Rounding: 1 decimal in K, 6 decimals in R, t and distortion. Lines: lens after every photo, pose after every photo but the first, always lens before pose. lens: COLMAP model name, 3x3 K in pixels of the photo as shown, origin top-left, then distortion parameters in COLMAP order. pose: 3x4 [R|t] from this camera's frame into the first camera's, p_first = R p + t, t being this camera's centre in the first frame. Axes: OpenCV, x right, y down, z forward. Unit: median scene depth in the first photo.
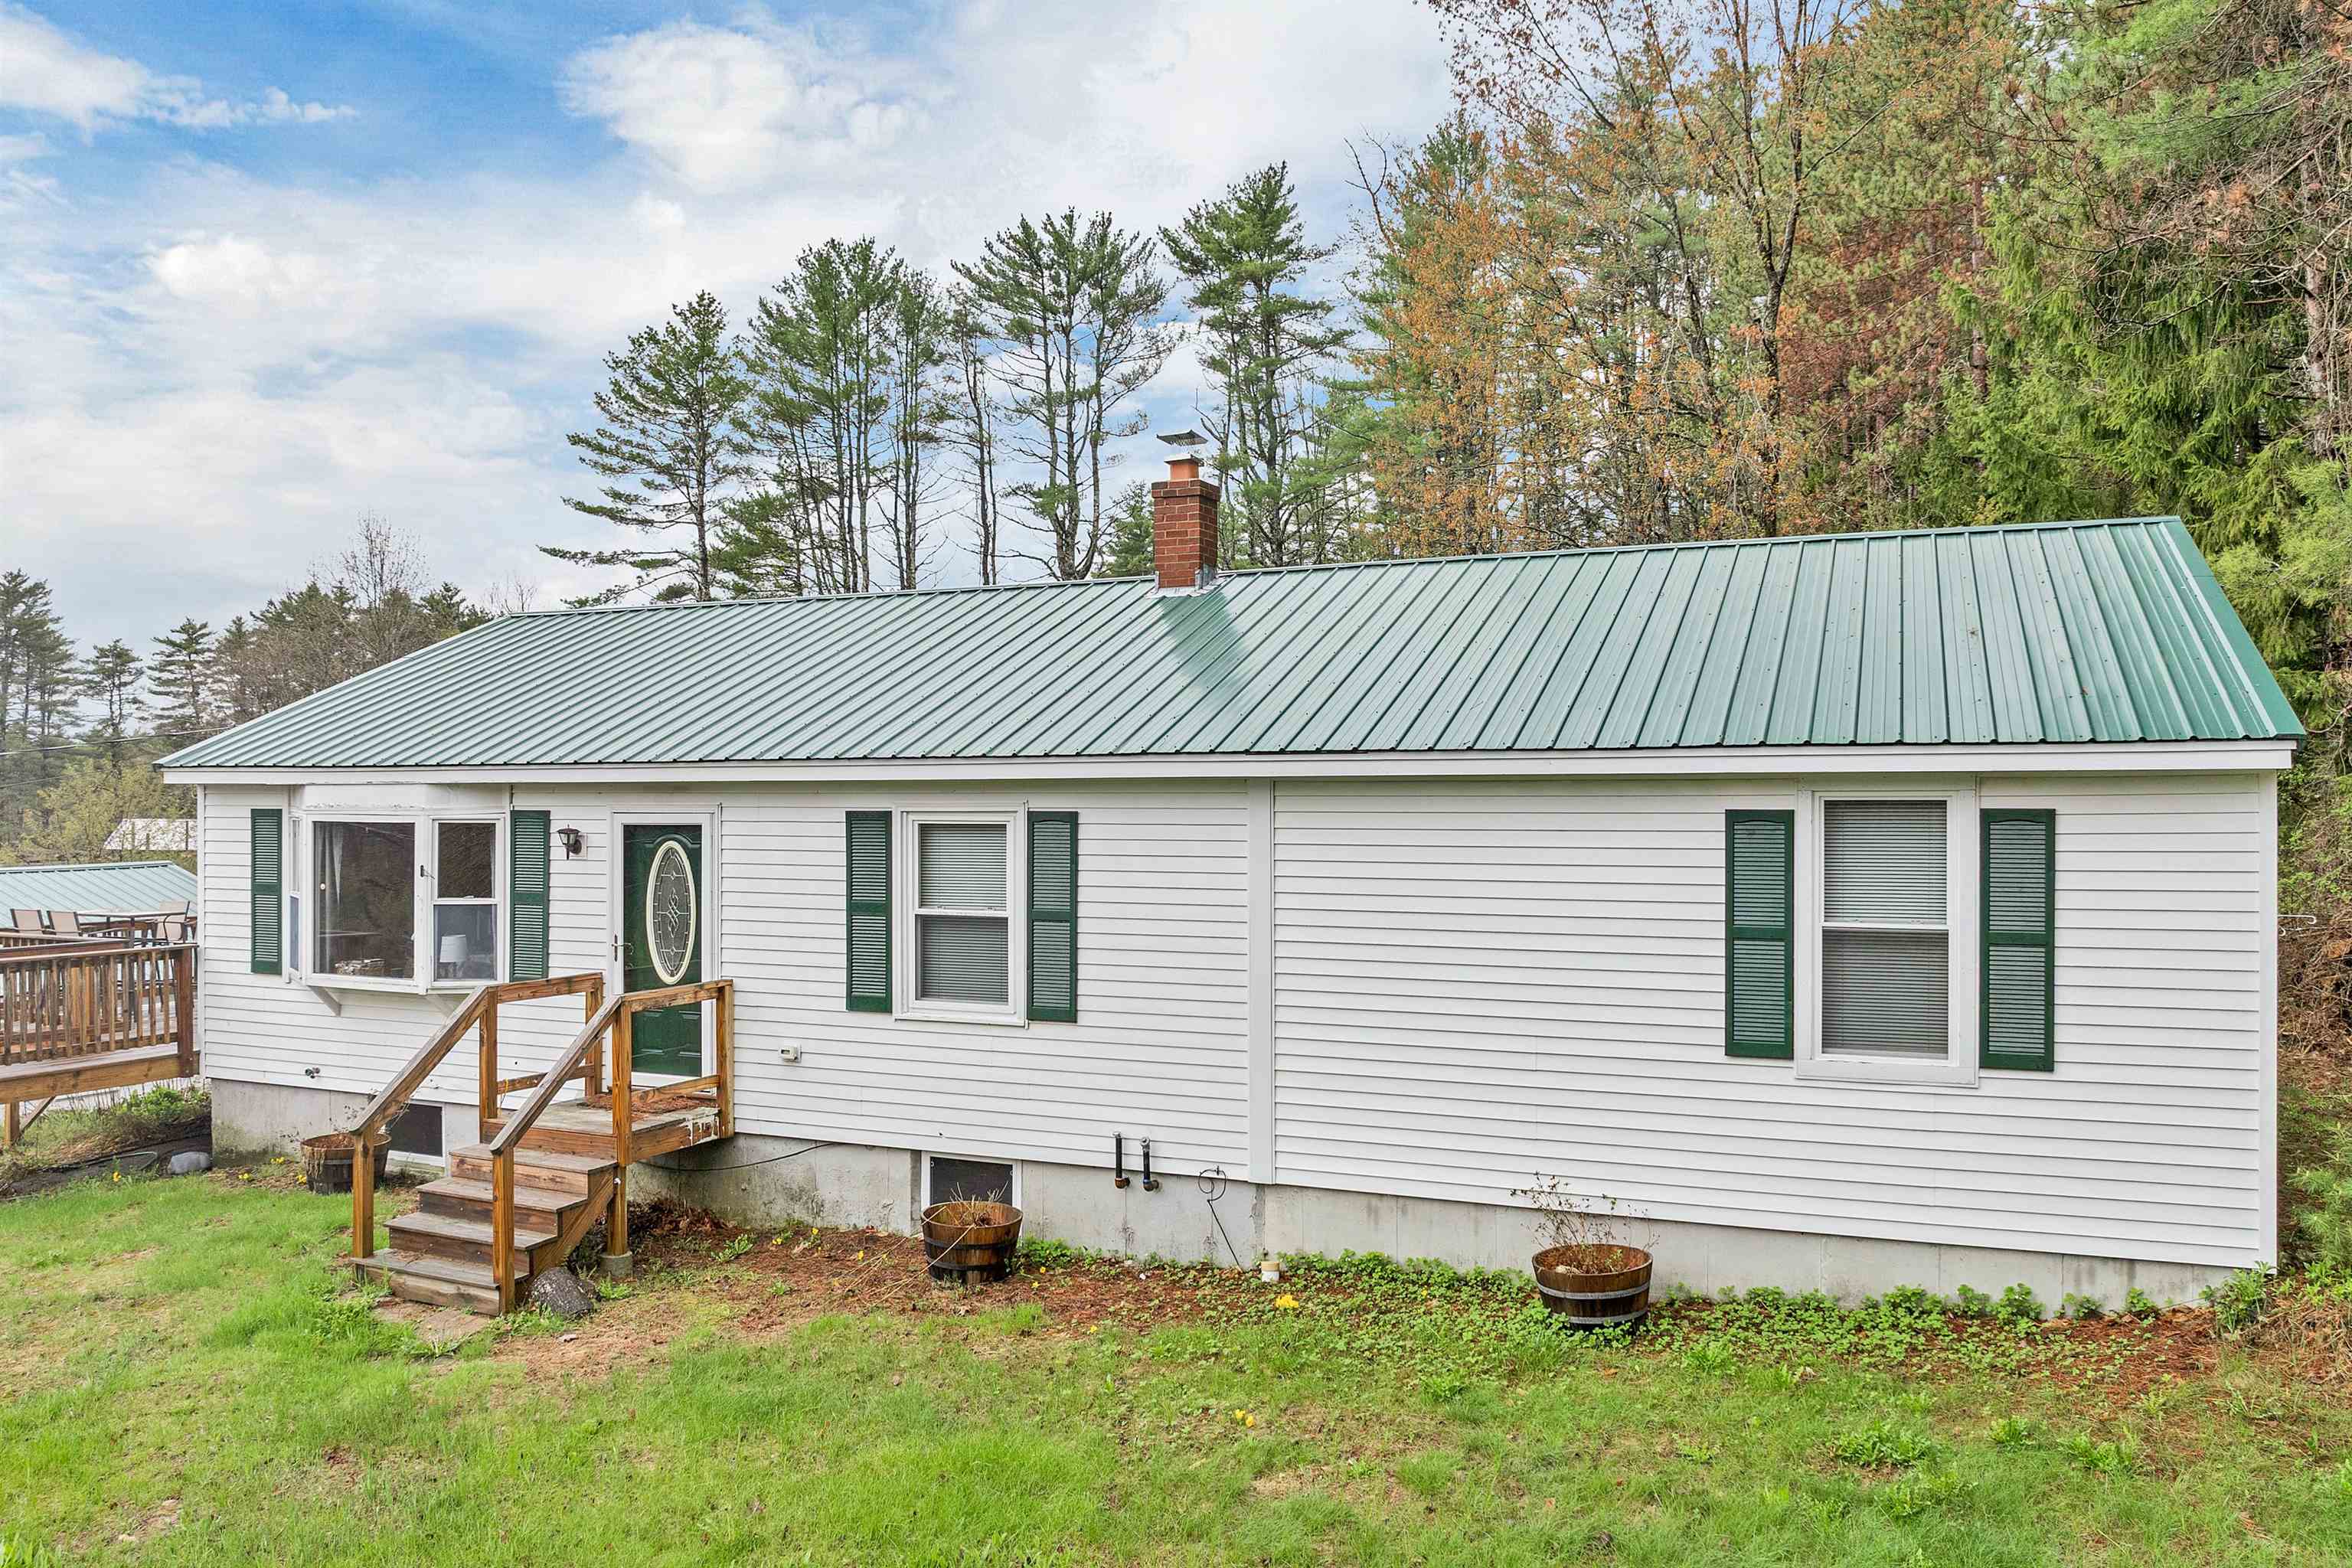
lens RADIAL K [[1652.2, 0, 1247.6], [0, 1652.2, 793.5], [0, 0, 1]] dist [-0.033166, 0.013211]
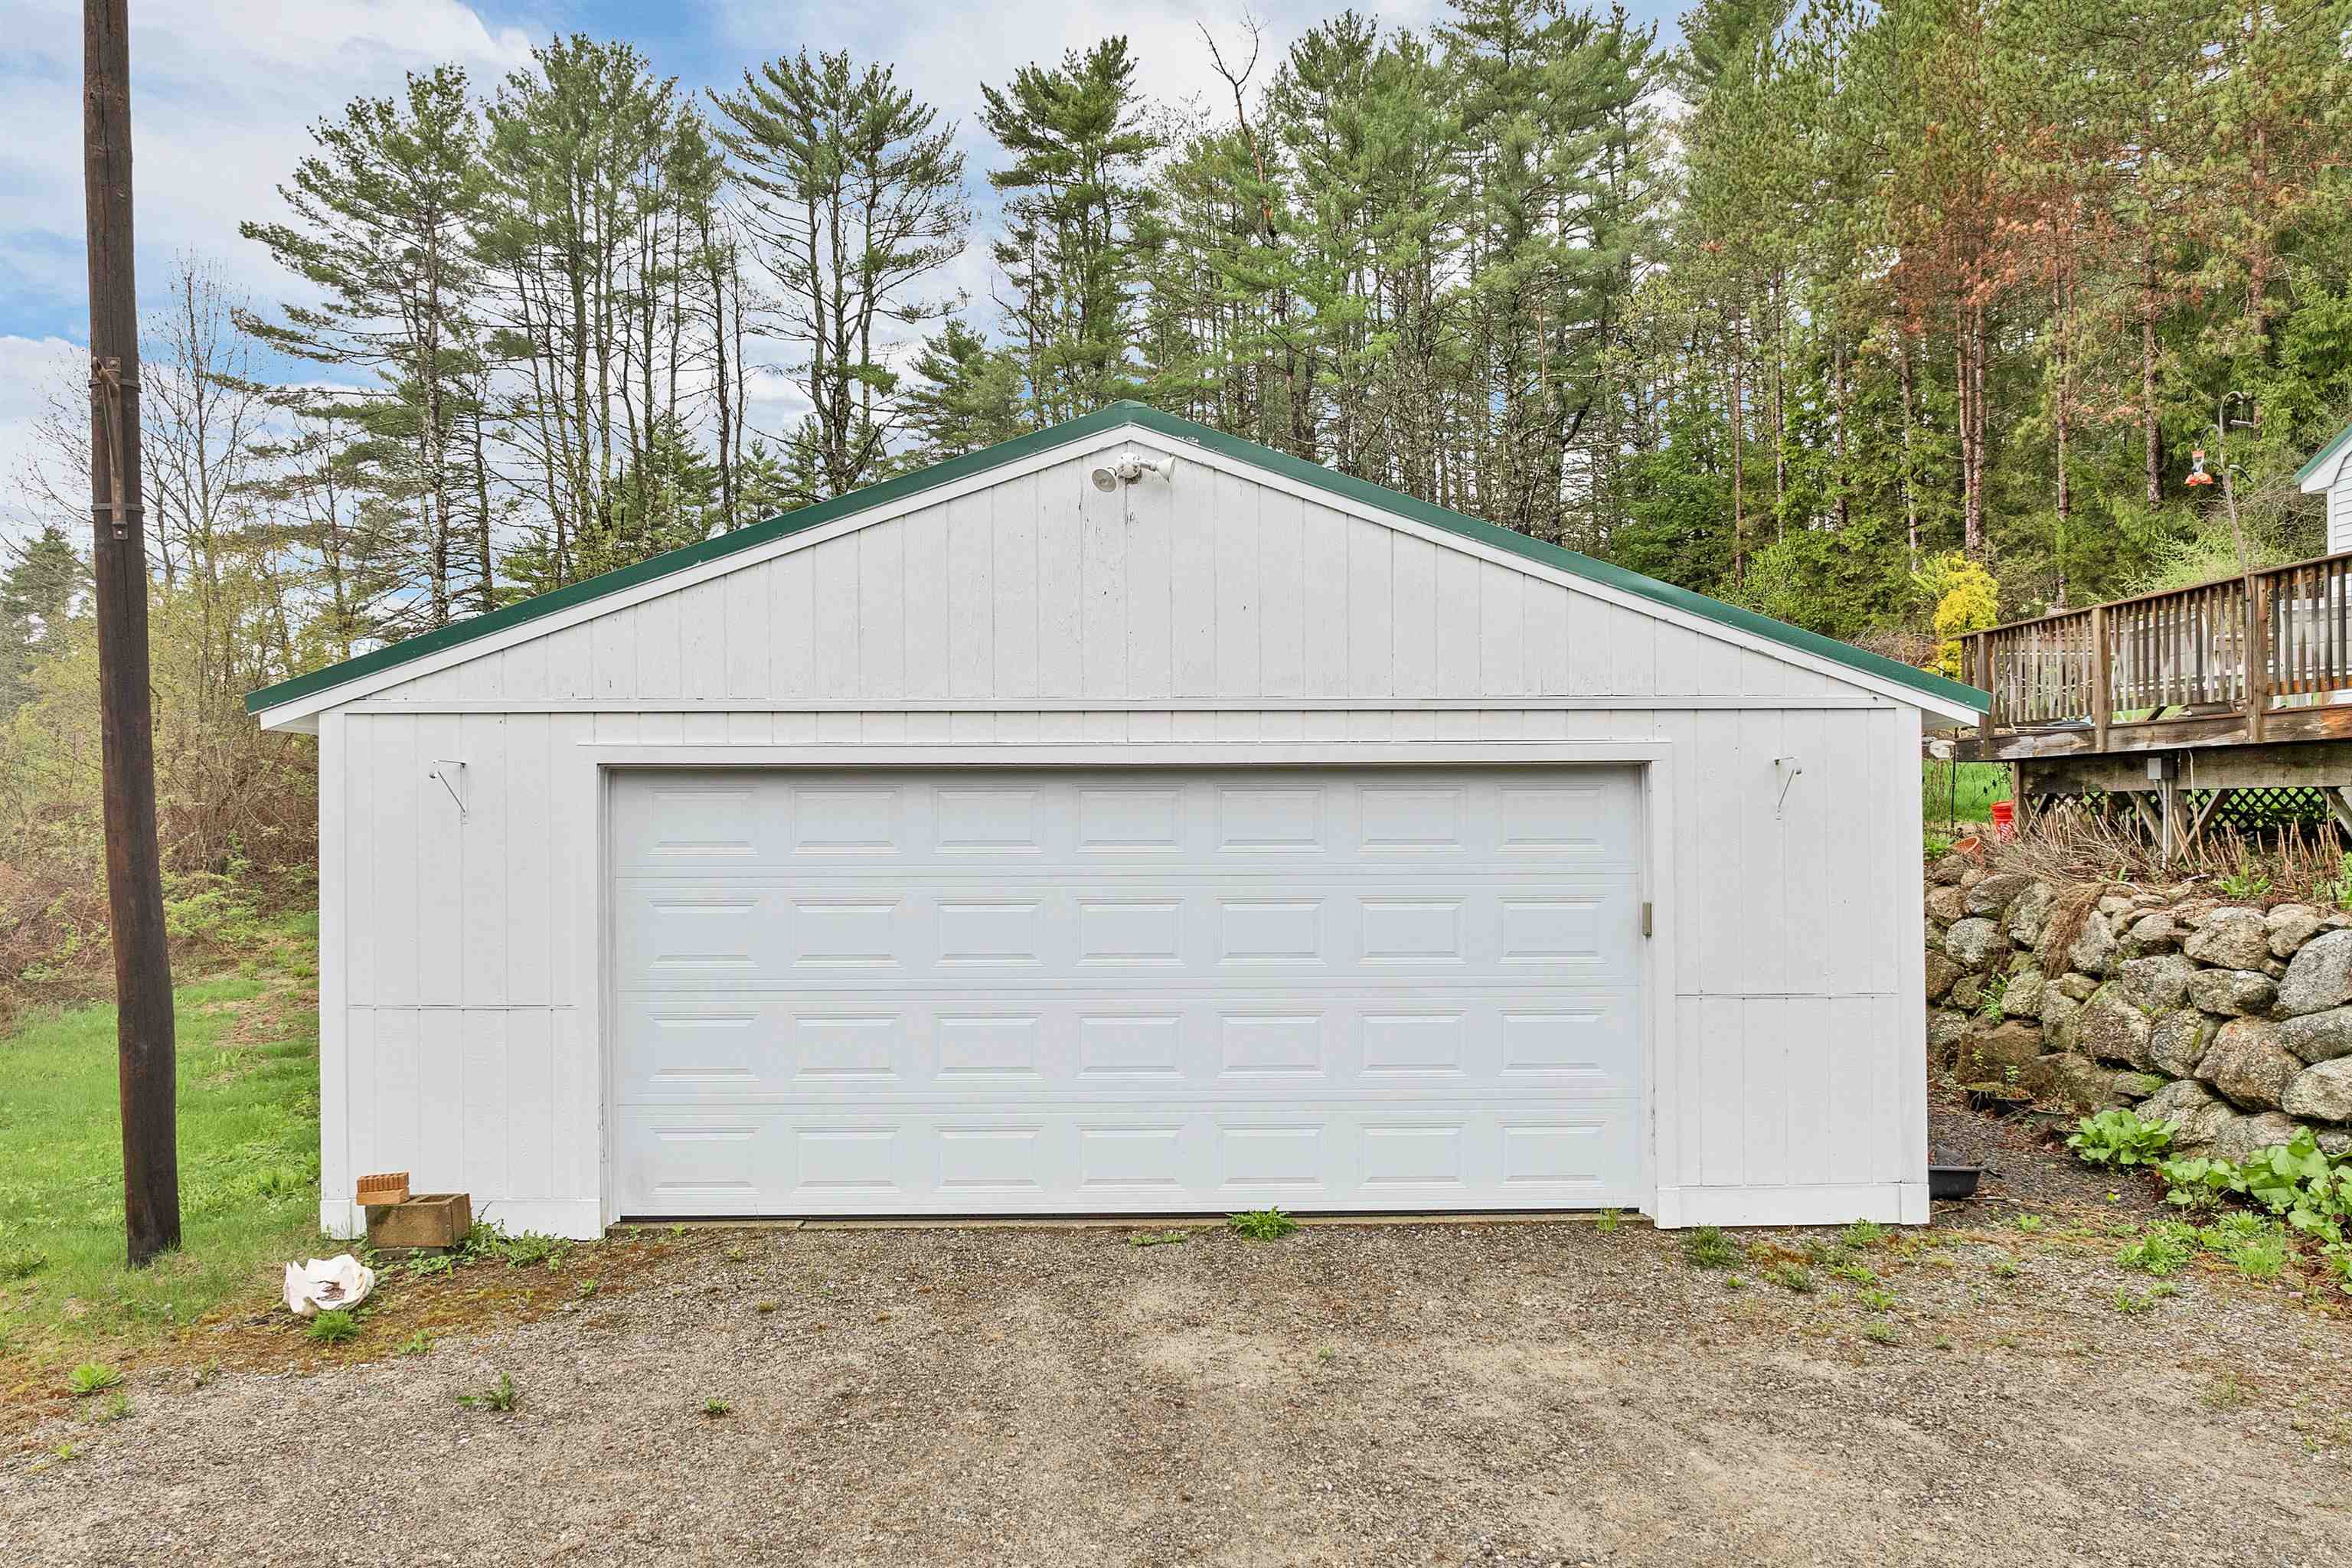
lens RADIAL K [[1652.2, 0, 1166.4], [0, 1652.2, 808.3], [0, 0, 1]] dist [-0.033166, 0.013211]
pose [[0.917851, 0.001400, 0.396923, -0.315597], [-0.003314, 0.999986, 0.004137, 0.040968], [-0.396911, -0.005112, 0.917843, 0.150835]]
